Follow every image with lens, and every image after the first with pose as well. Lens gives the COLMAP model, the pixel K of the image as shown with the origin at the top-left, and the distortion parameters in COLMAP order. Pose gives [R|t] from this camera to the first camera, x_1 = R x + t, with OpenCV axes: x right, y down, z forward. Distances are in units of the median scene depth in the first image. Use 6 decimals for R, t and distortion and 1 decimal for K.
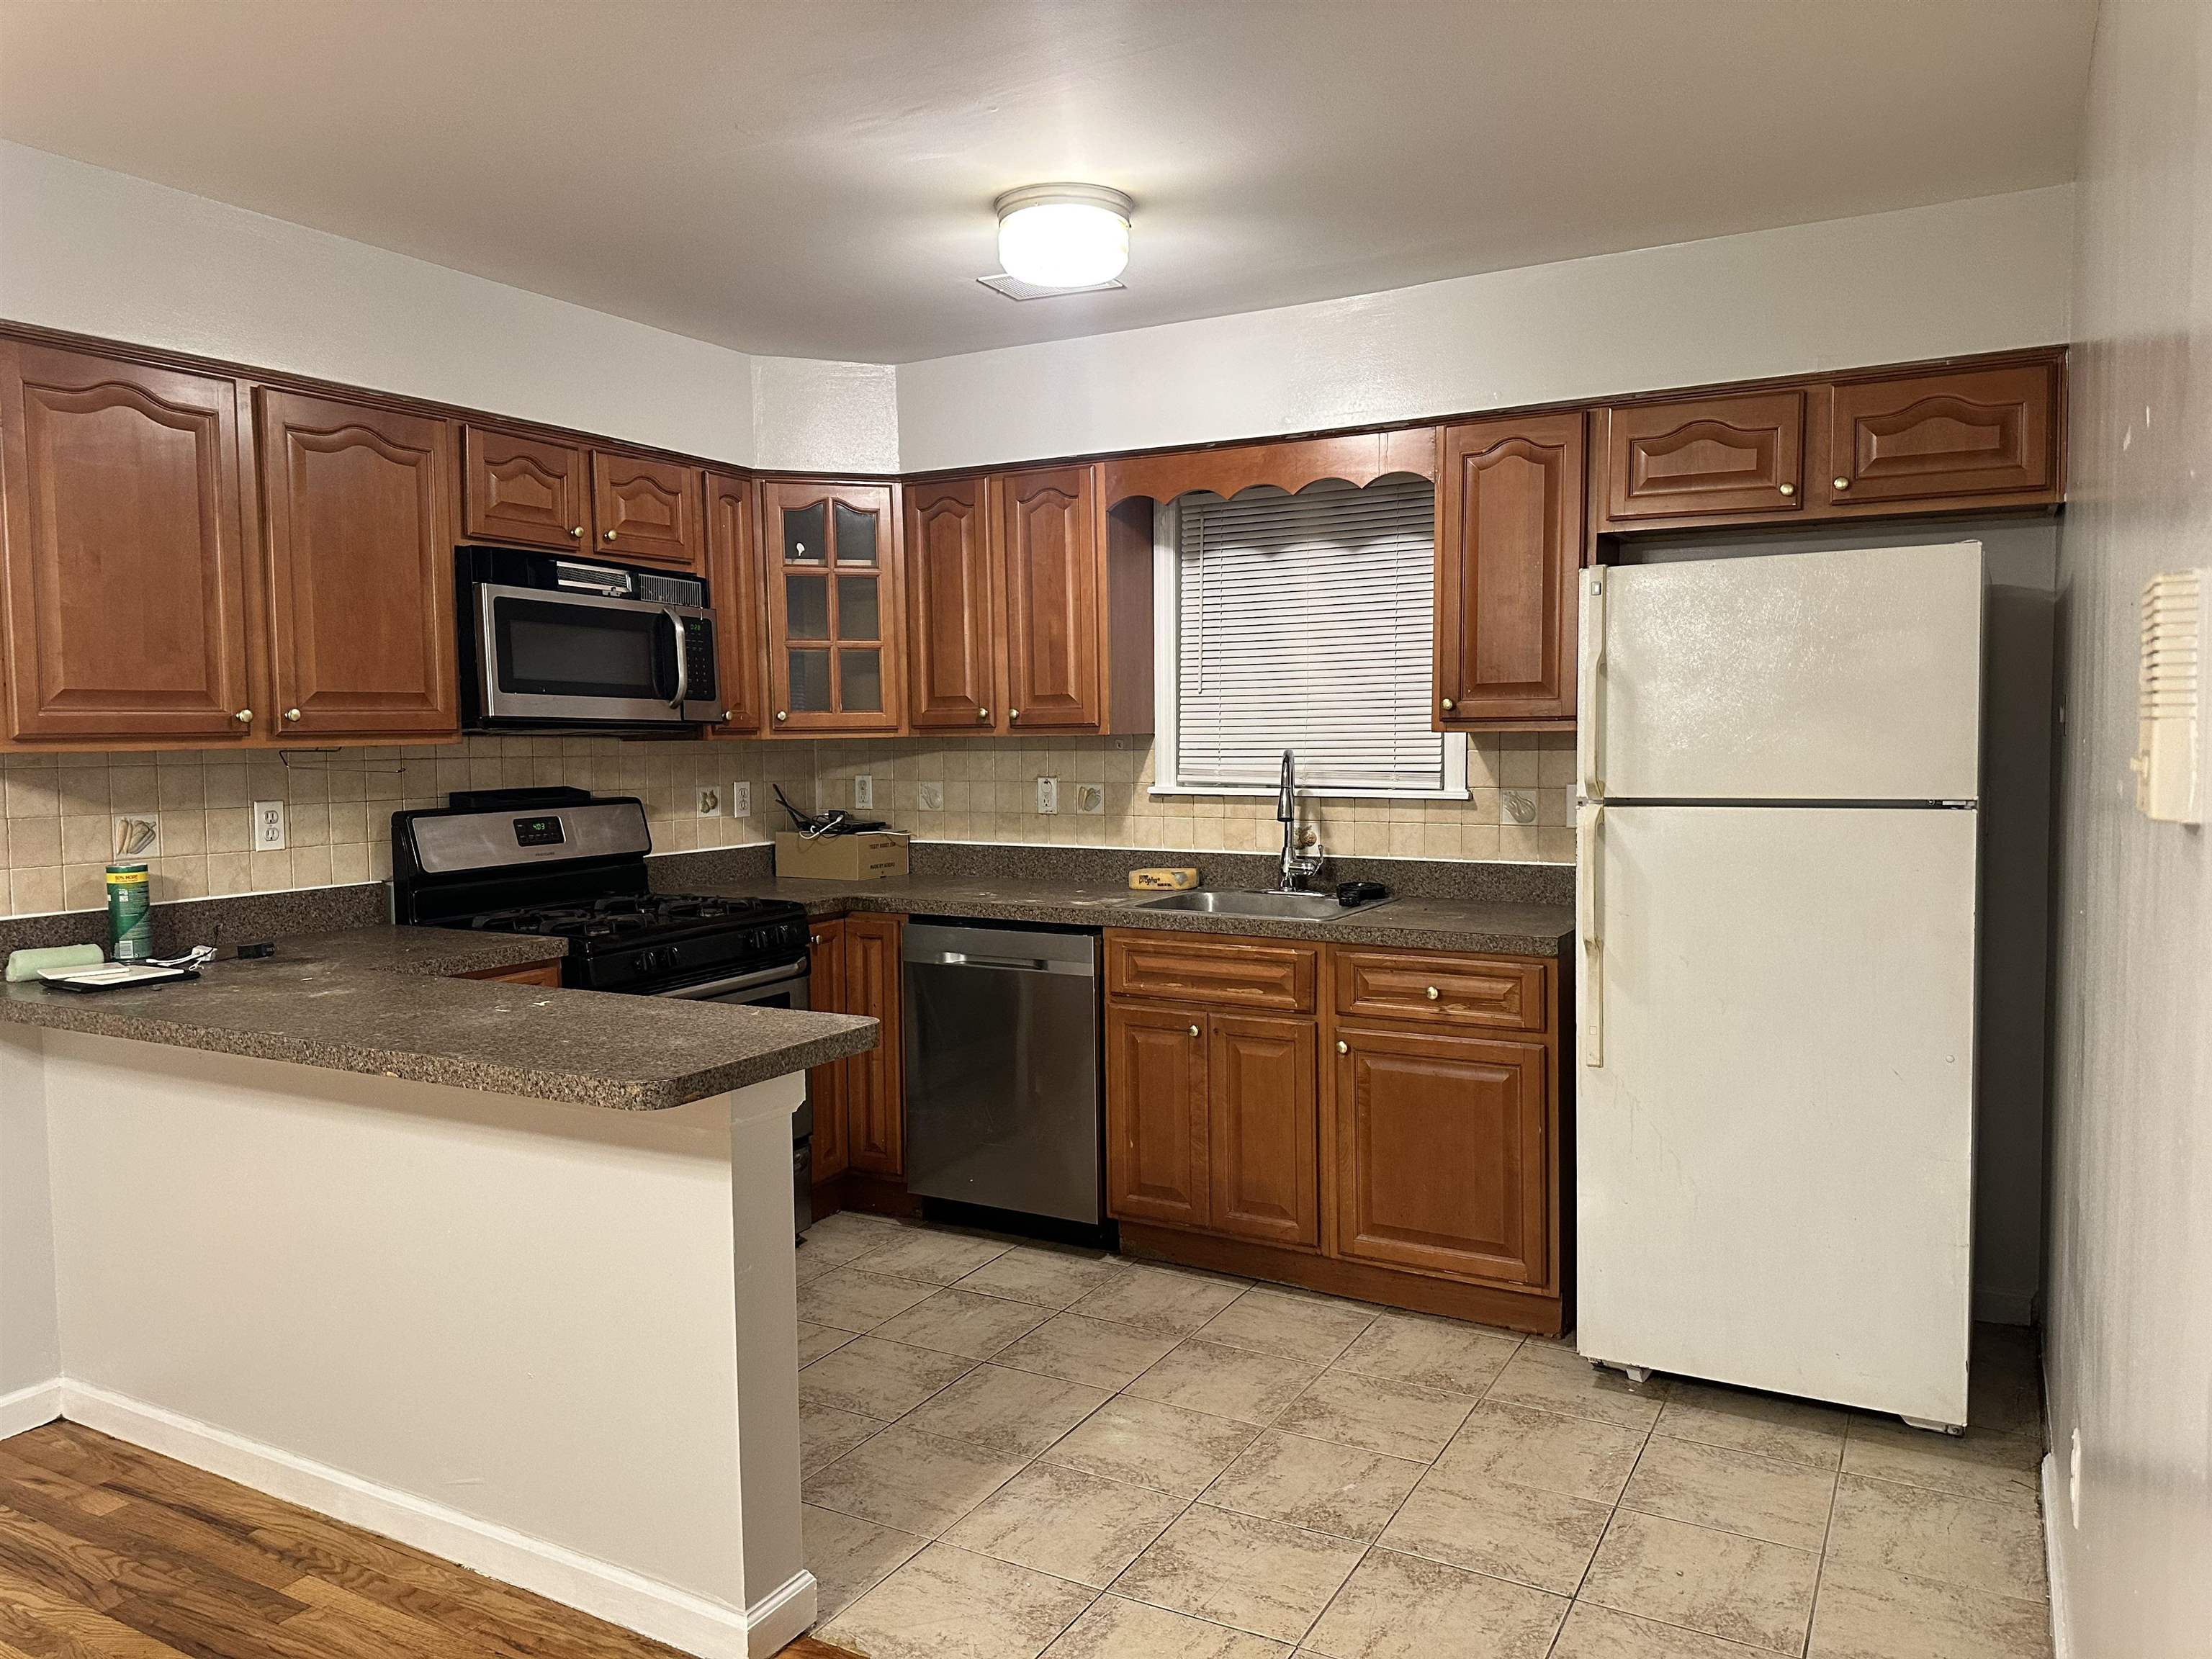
lens RADIAL K [[1531.4, 0, 1113.4], [0, 1531.4, 815.3], [0, 0, 1]] dist [0.044017, -0.056244]
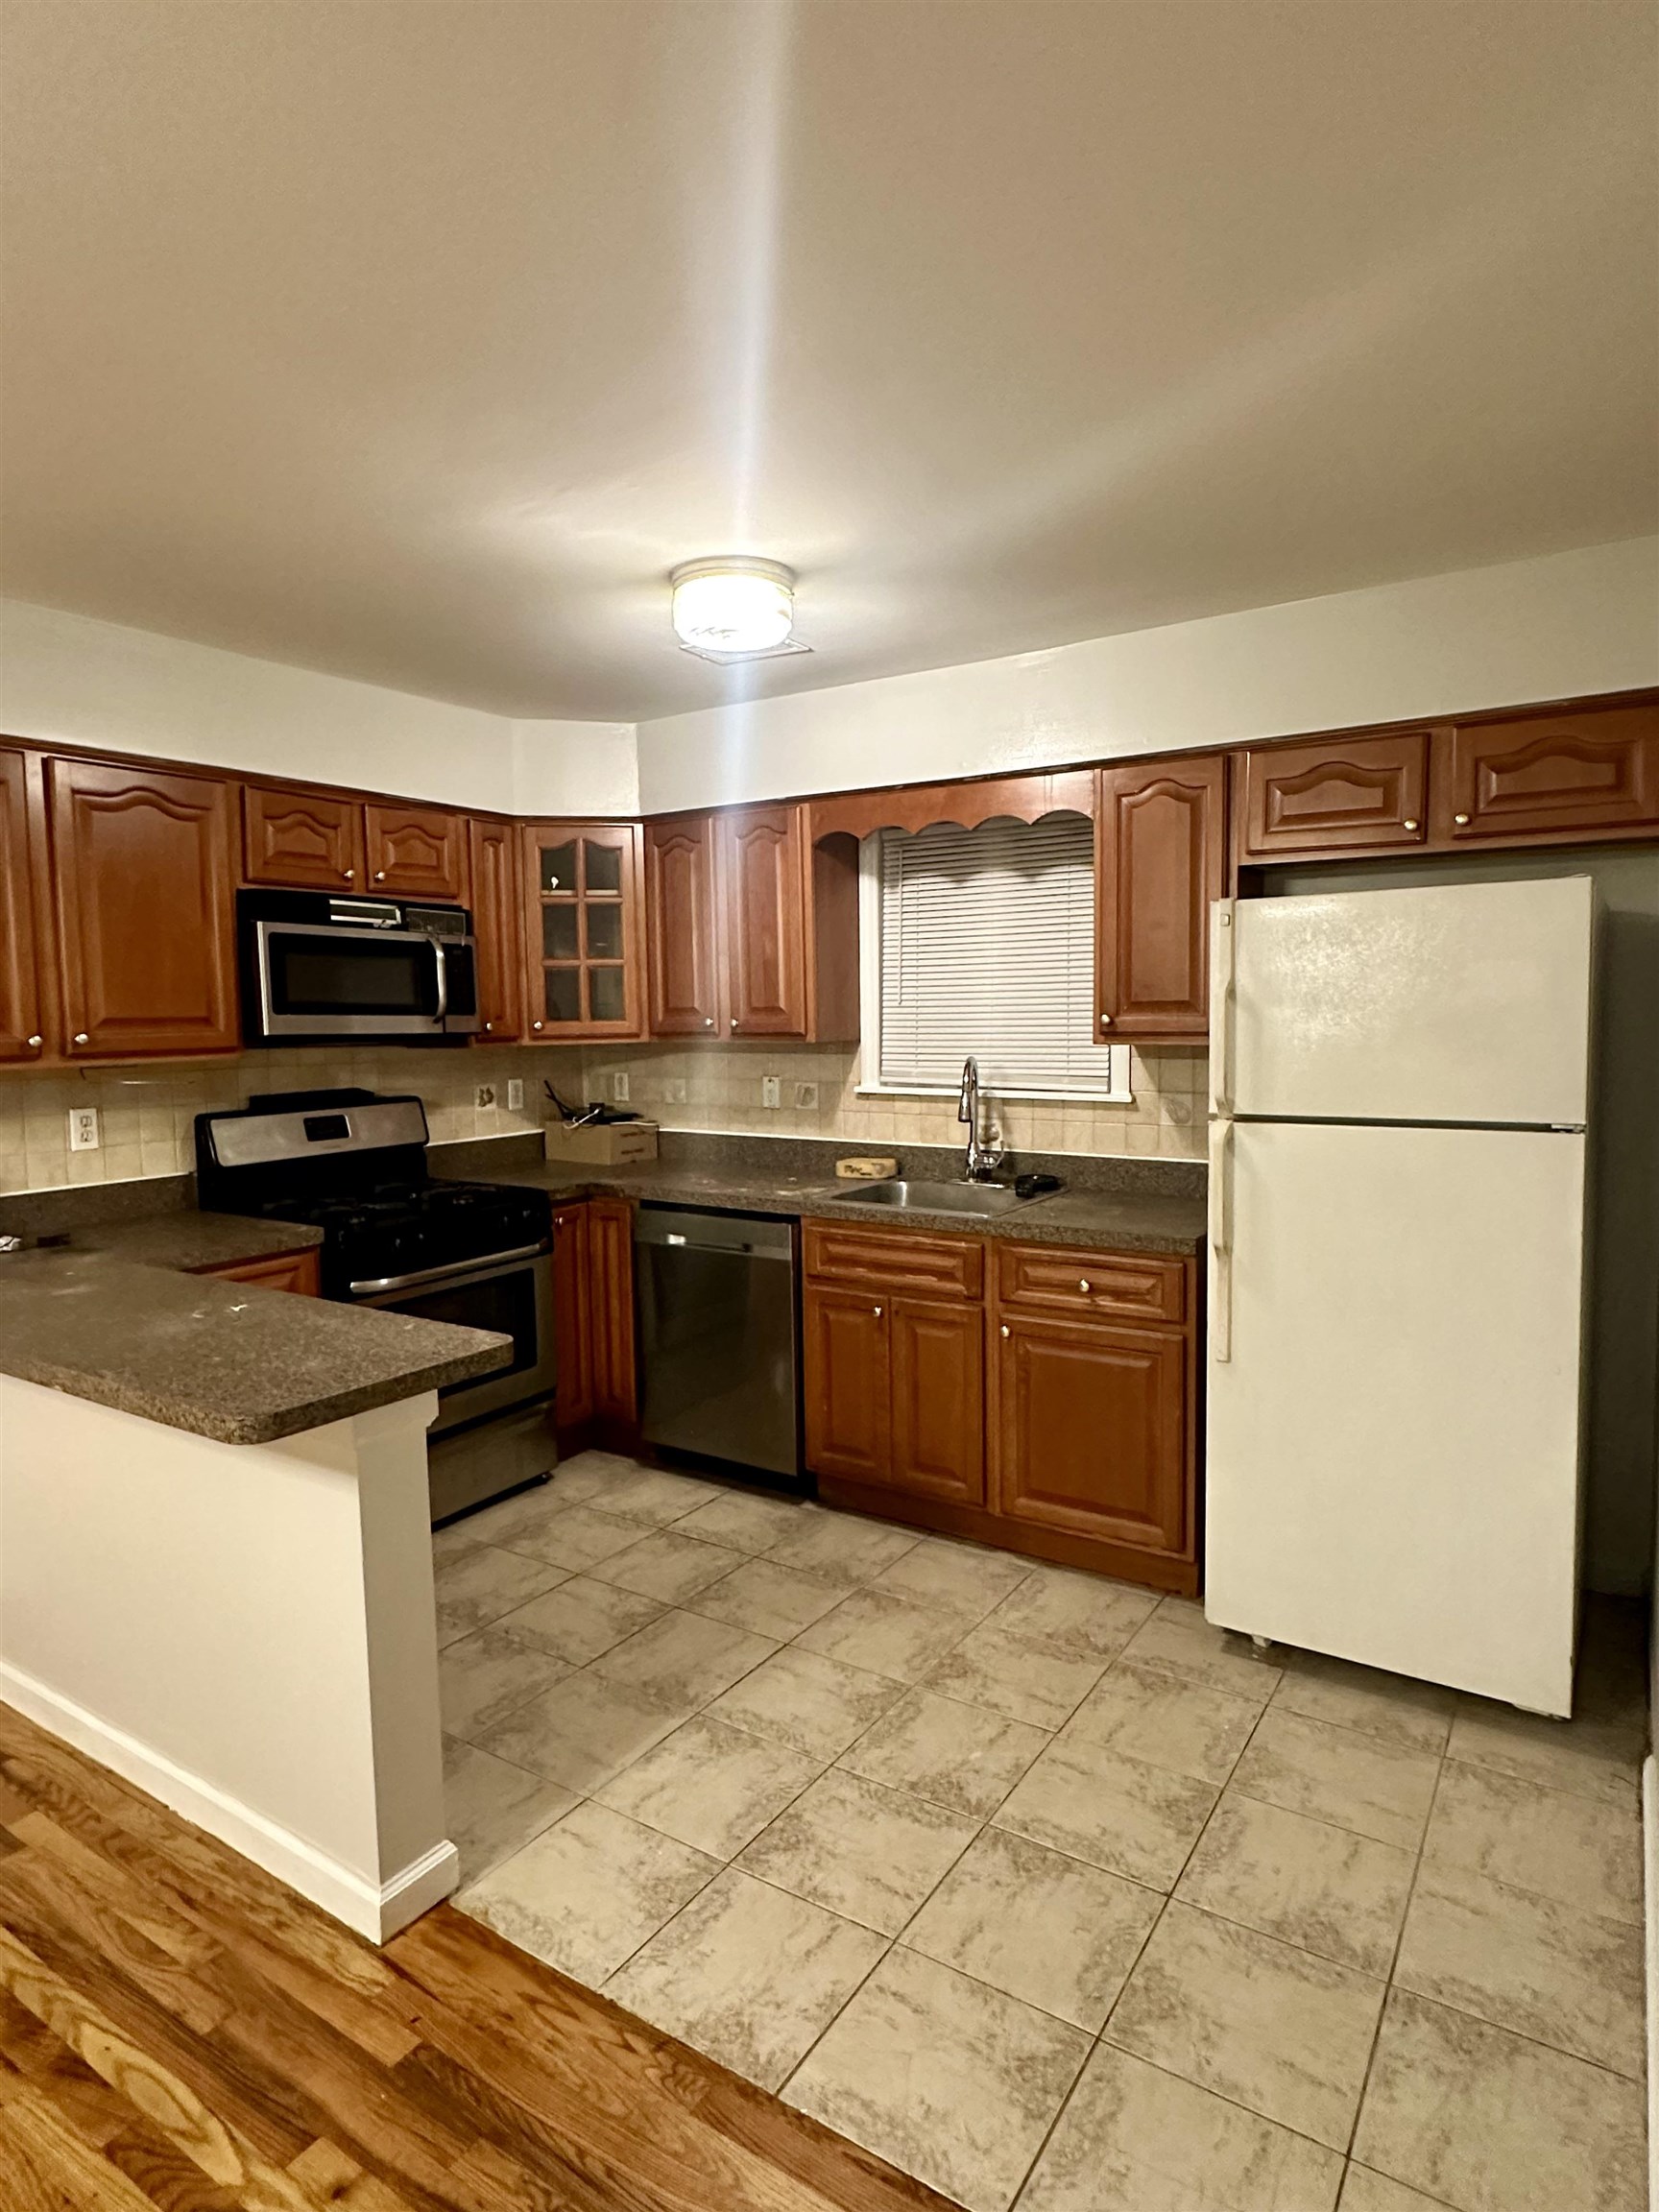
lens RADIAL K [[1222.6, 0, 821.5], [0, 1222.6, 1092.3], [0, 0, 1]] dist [-0.011975, 0.009742]
pose [[0.997195, 0.001657, -0.074826, 0.087064], [-0.000661, 0.999911, 0.013336, -0.034621], [0.074842, -0.013249, 0.997107, 0.115224]]
